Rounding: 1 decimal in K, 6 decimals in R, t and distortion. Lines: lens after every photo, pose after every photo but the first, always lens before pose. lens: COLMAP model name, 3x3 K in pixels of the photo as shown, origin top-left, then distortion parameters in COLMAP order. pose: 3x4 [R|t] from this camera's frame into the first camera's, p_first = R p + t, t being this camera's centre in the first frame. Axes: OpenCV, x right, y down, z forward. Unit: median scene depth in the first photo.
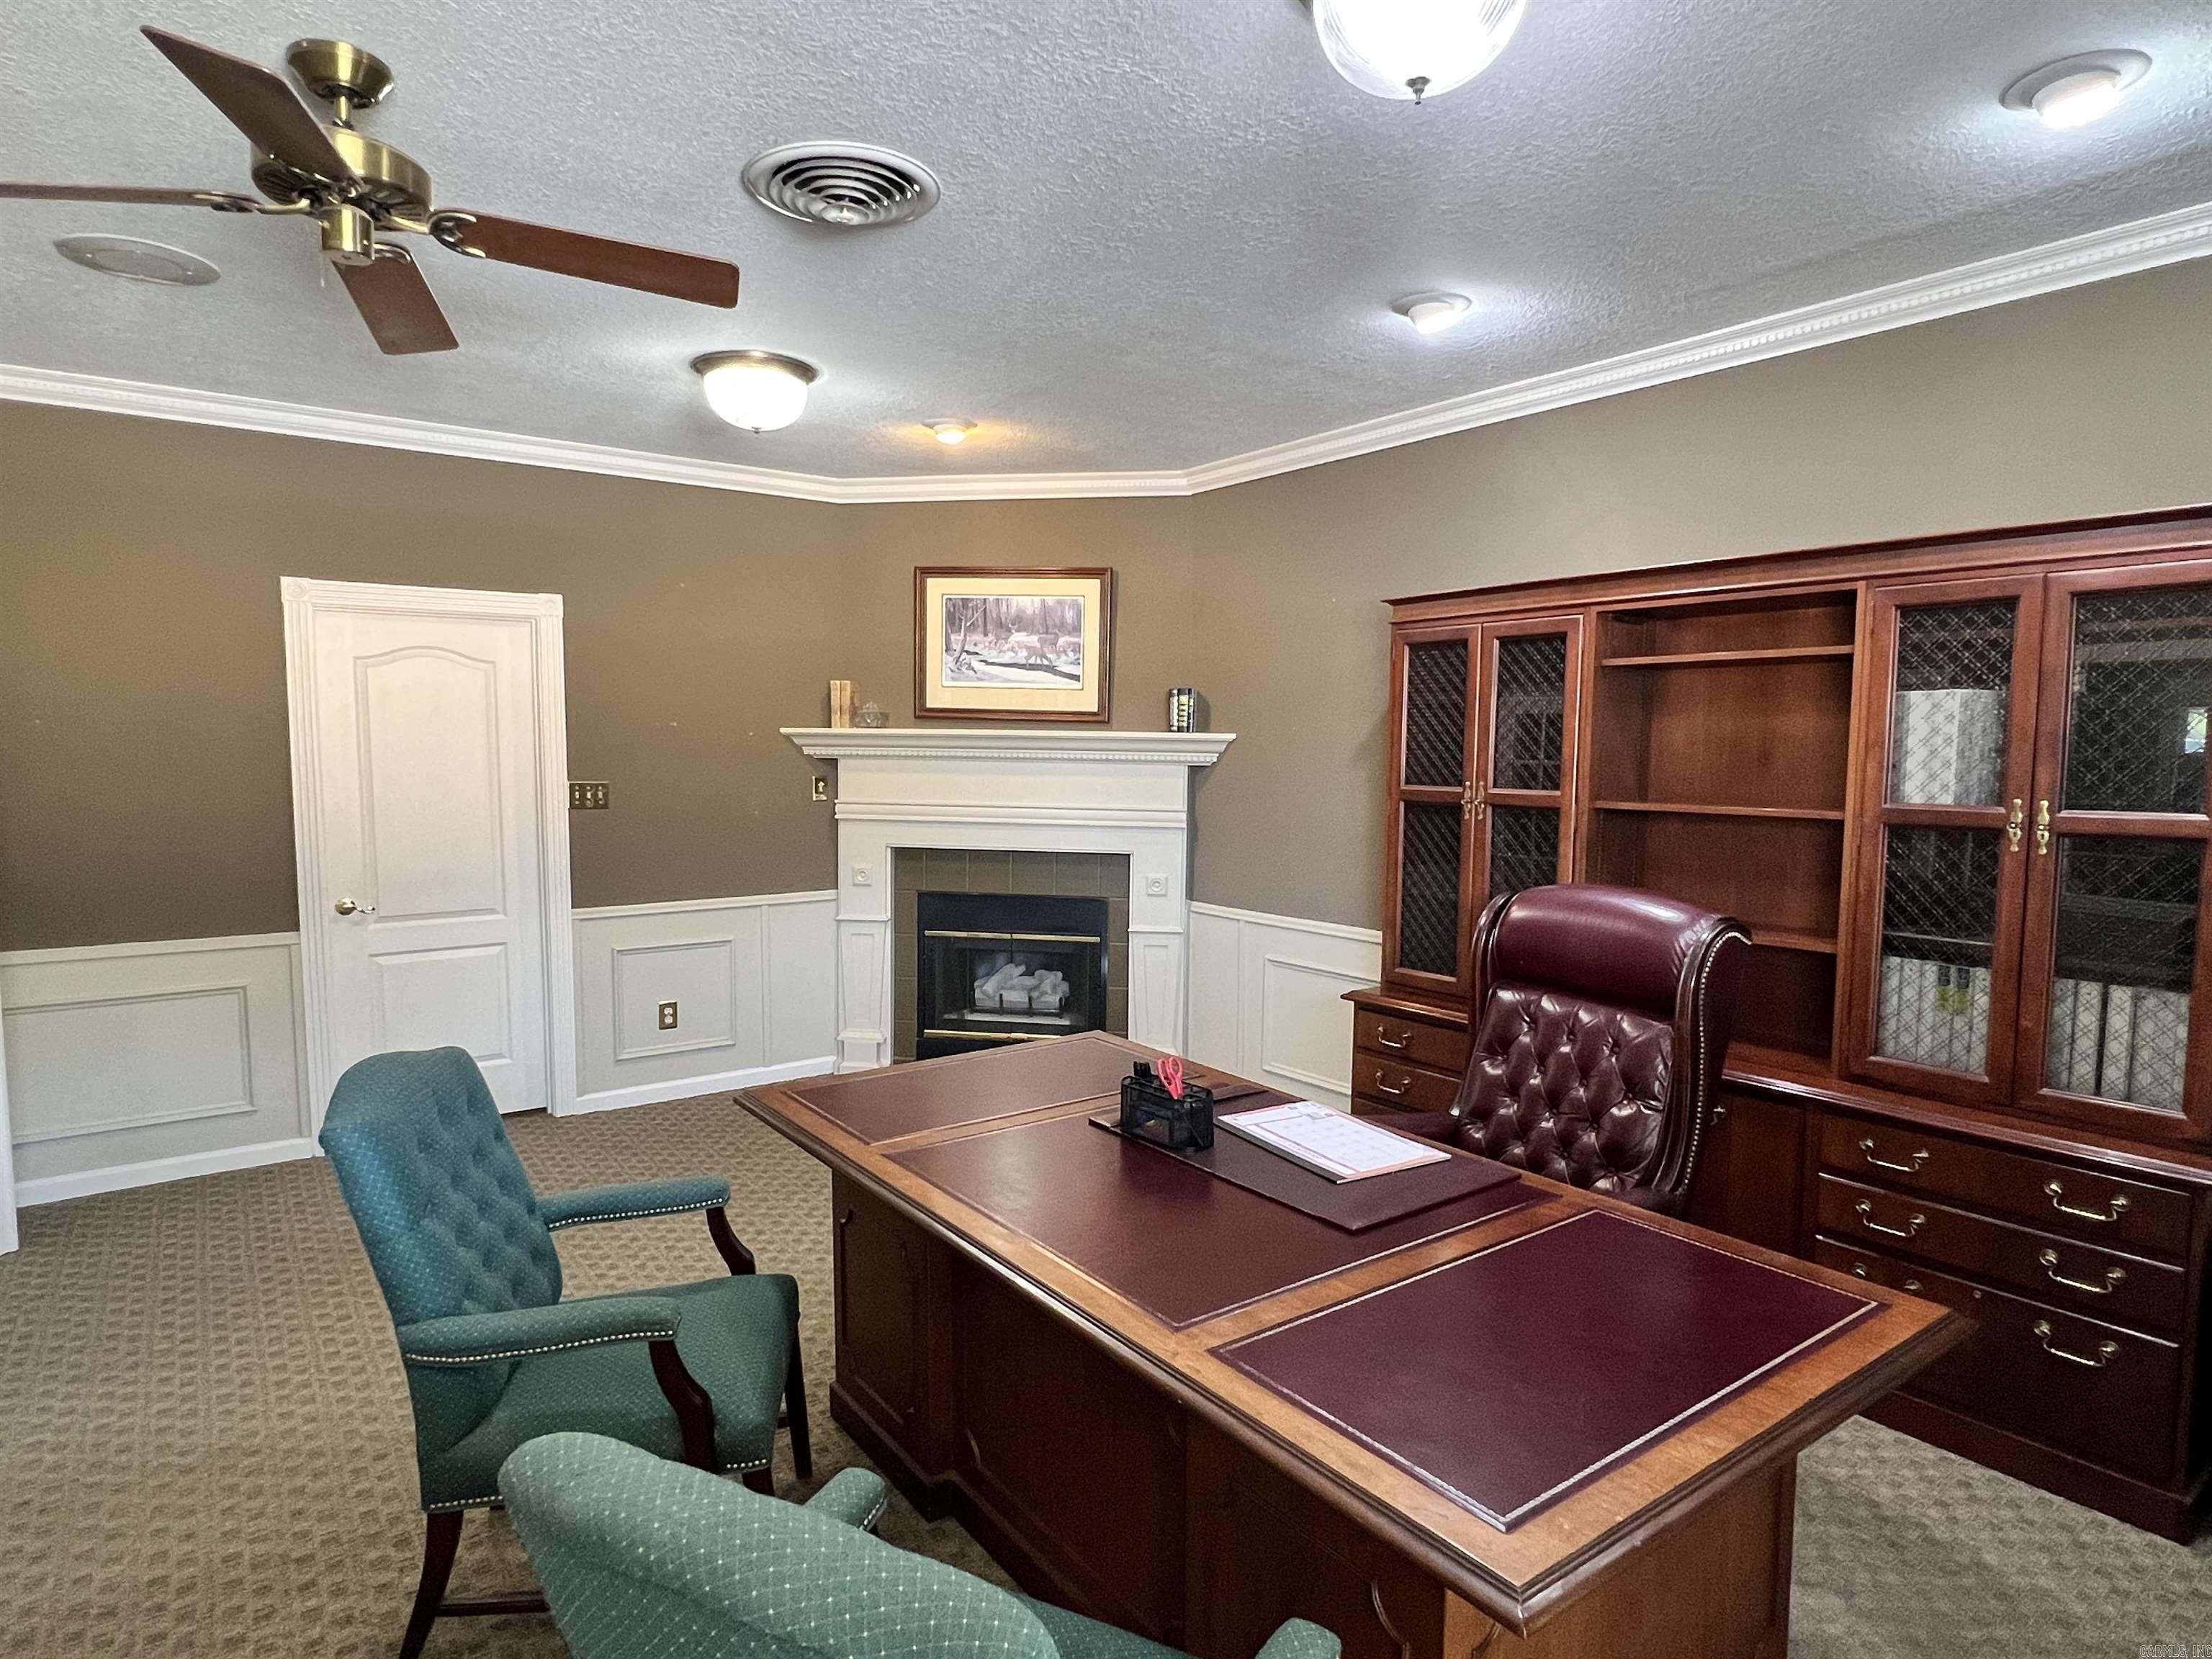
lens RADIAL K [[1247.2, 0, 1108.6], [0, 1247.2, 844.3], [0, 0, 1]] dist [-0.000736, -0.001245]
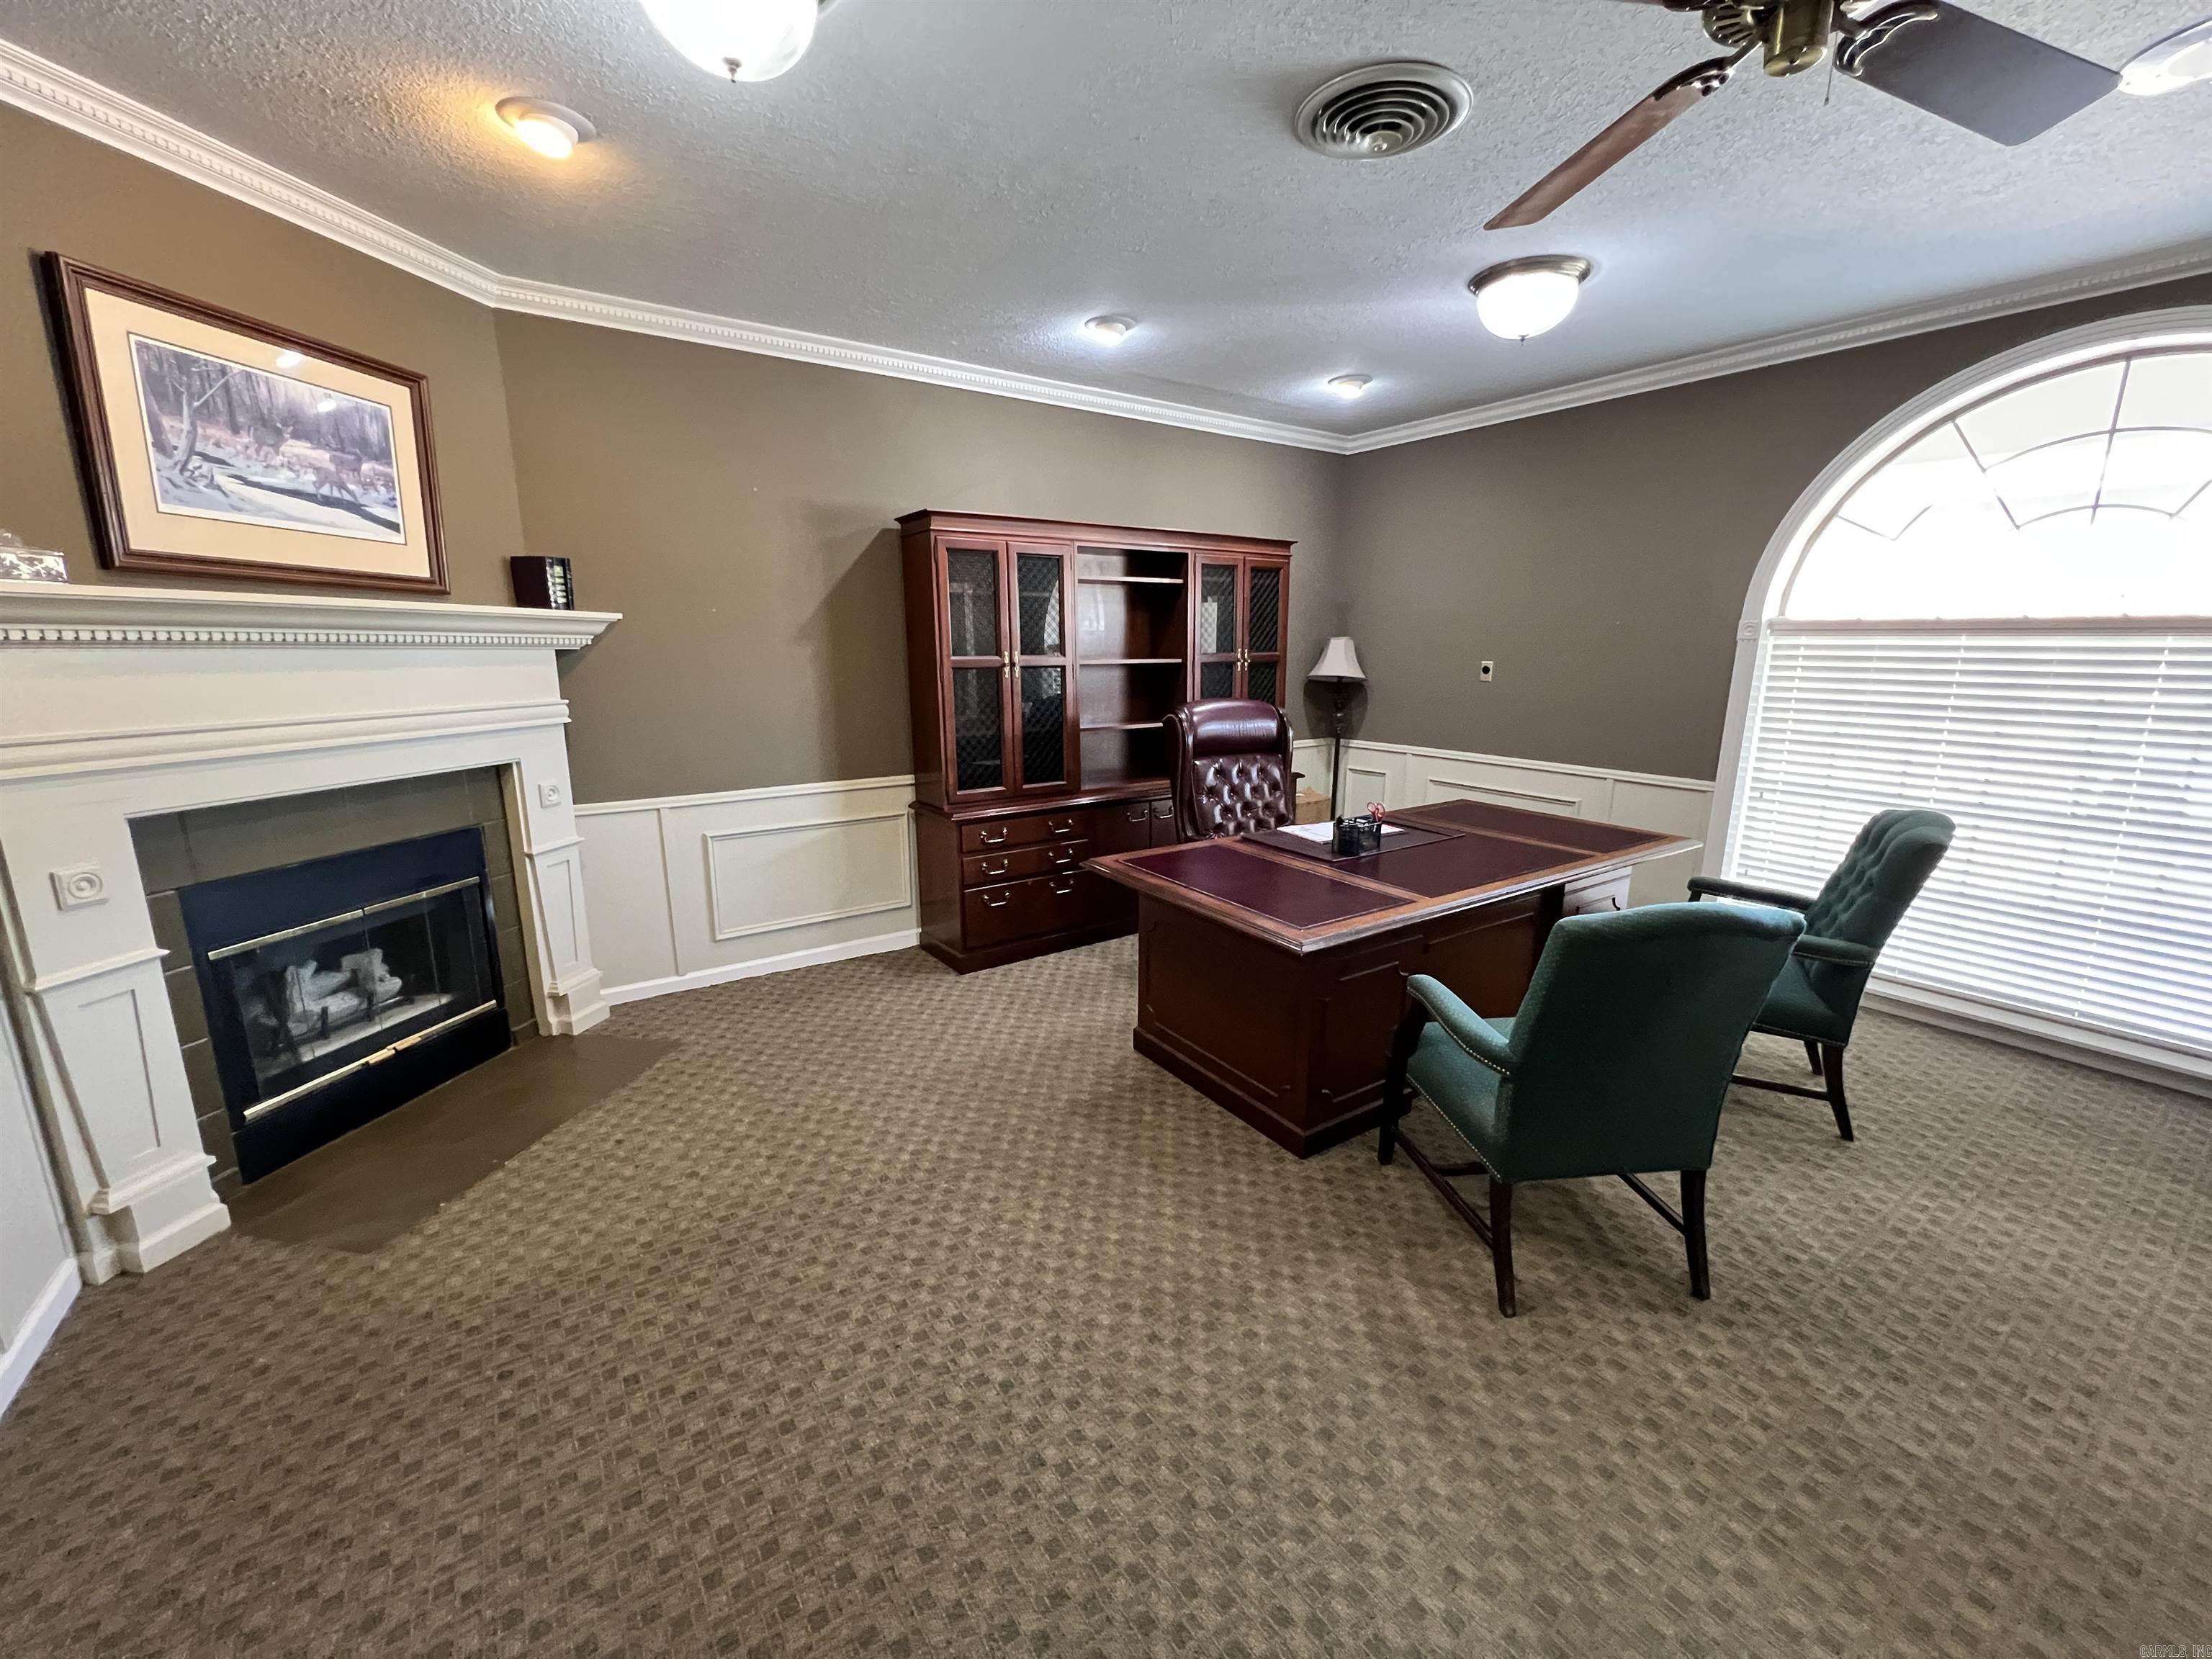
lens RADIAL K [[887.8, 0, 1105.8], [0, 887.8, 827.1], [0, 0, 1]] dist [-0.000267, 0.000644]
pose [[0.044418, -0.213813, 0.975864, -0.534658], [0.078540, 0.974552, 0.209951, -0.041697], [-0.995921, 0.067319, 0.060081, 0.580694]]
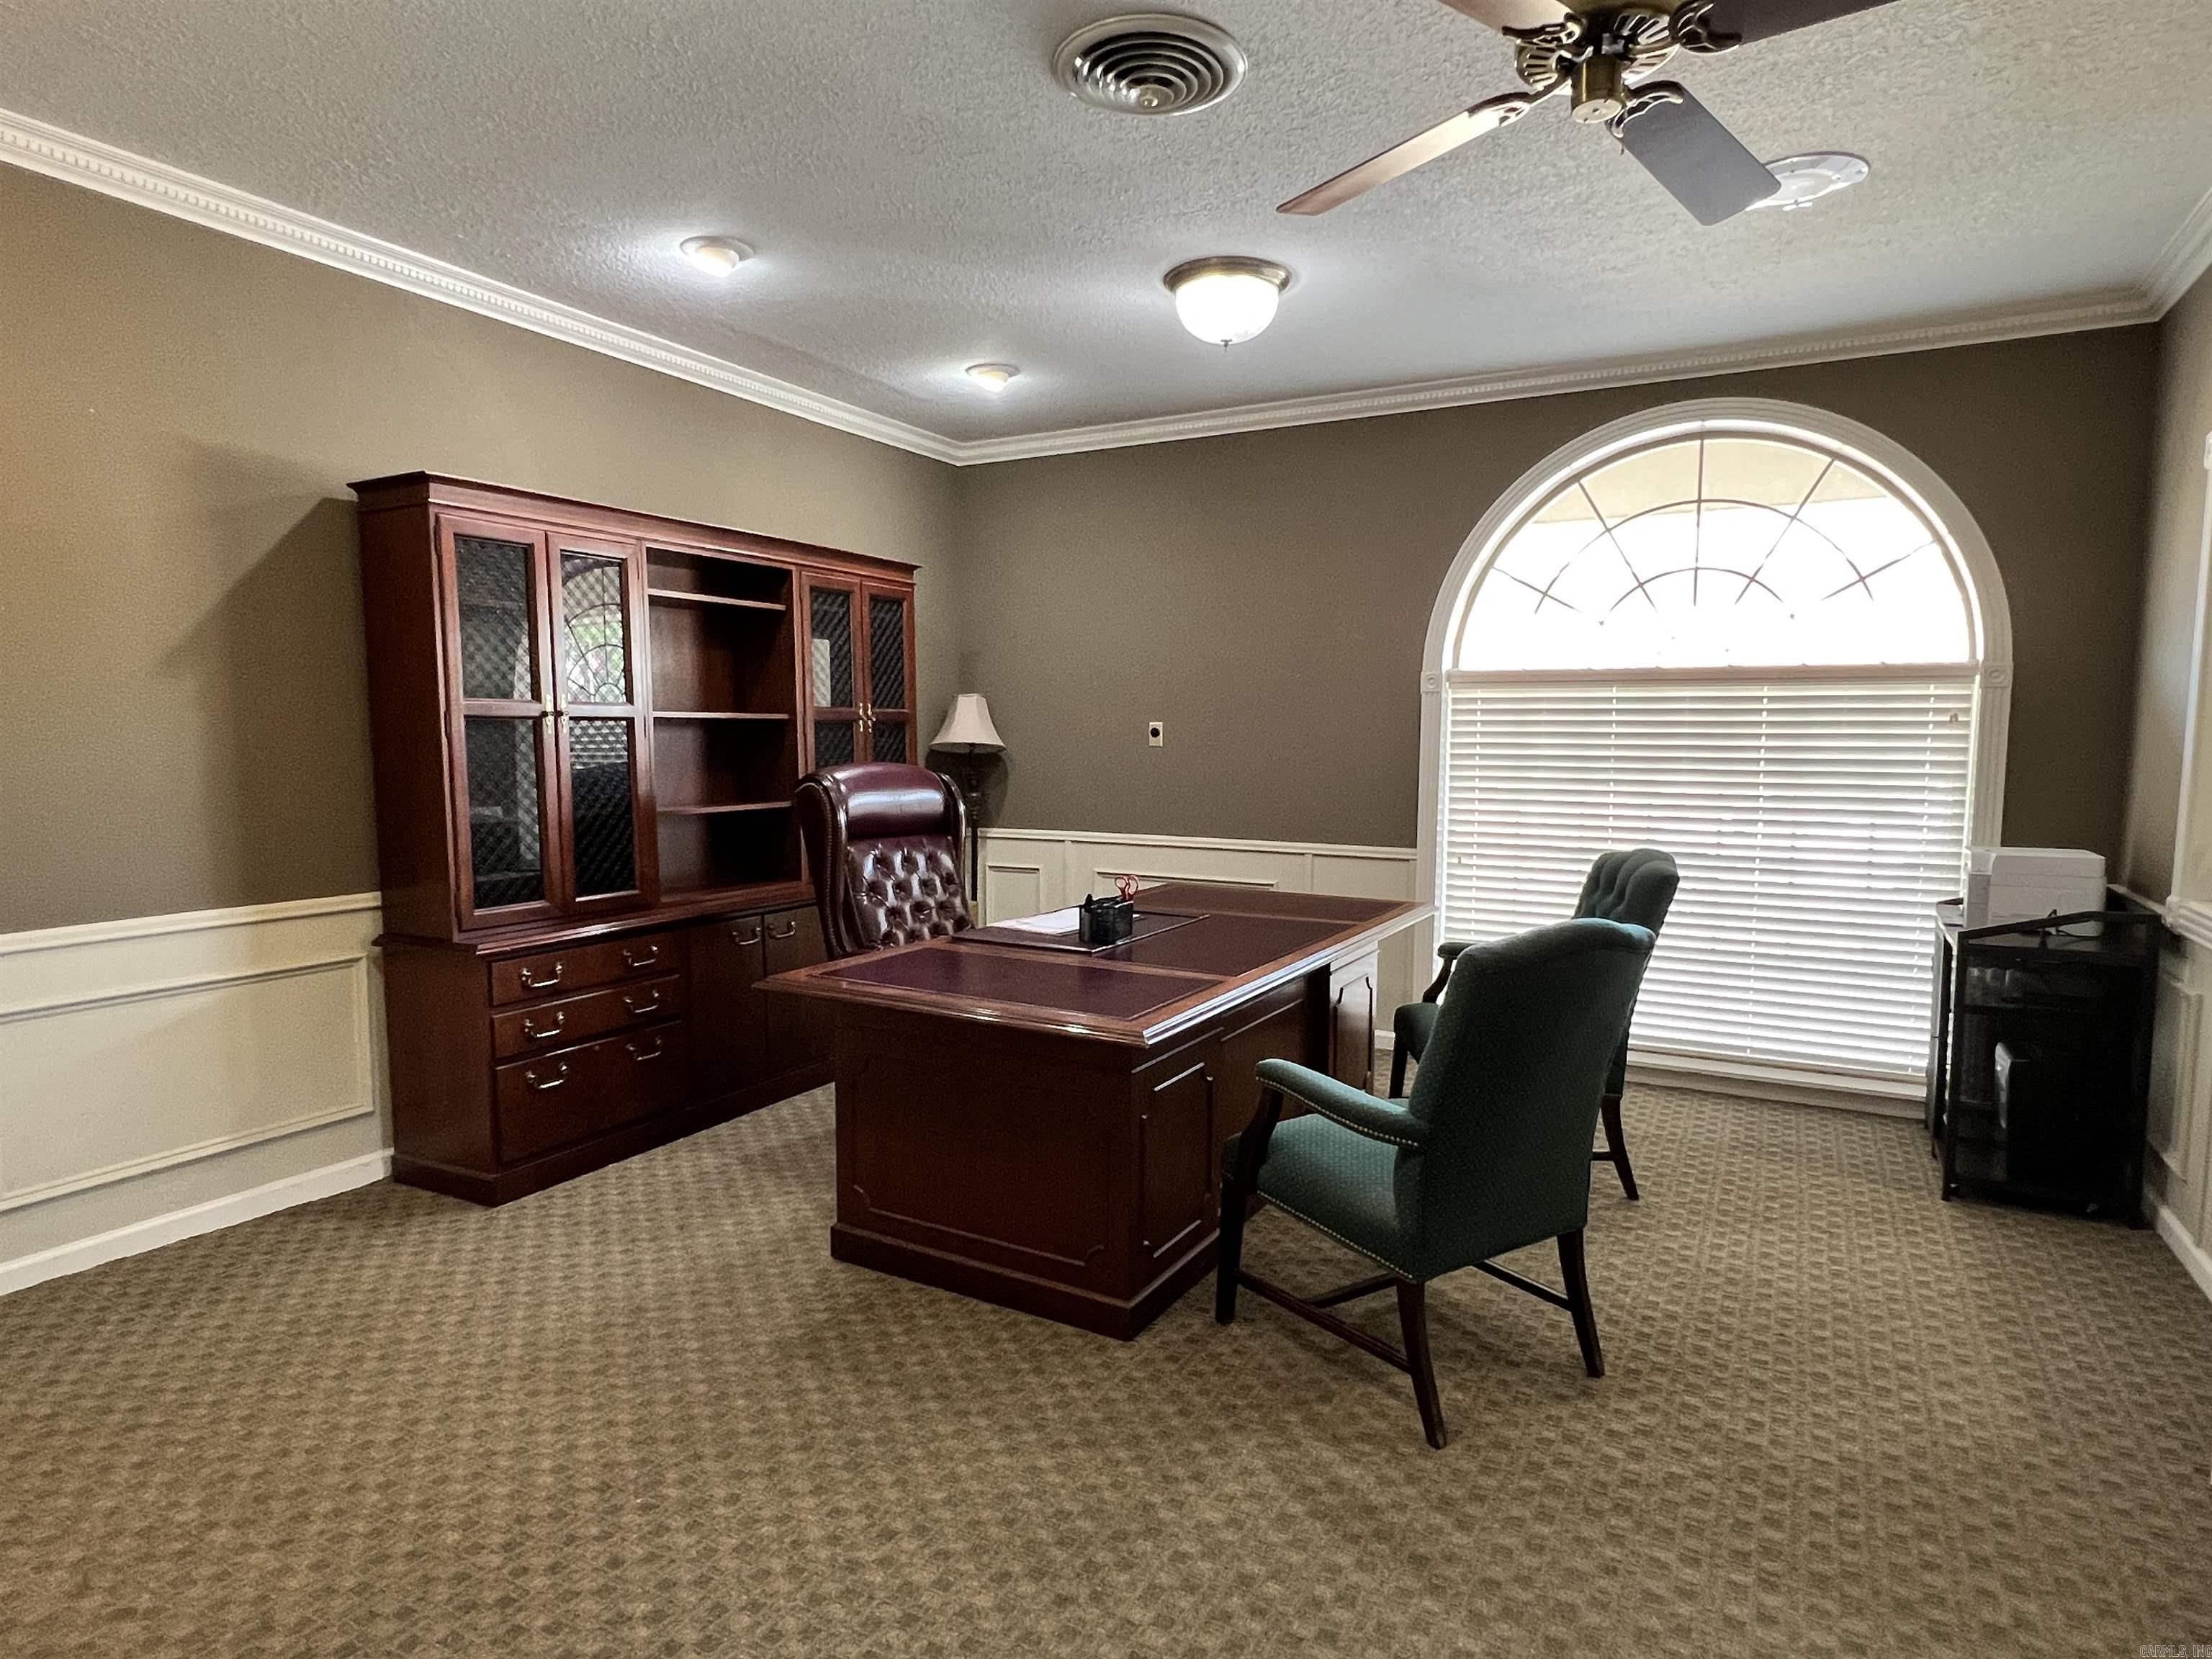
lens RADIAL K [[1247.2, 0, 1114.6], [0, 1247.2, 830.3], [0, 0, 1]] dist [-0.000736, -0.001245]
pose [[-0.404860, -0.084571, 0.910459, -0.537916], [0.065756, 0.990443, 0.121240, -0.024786], [-0.912011, 0.108953, -0.395430, 0.688451]]
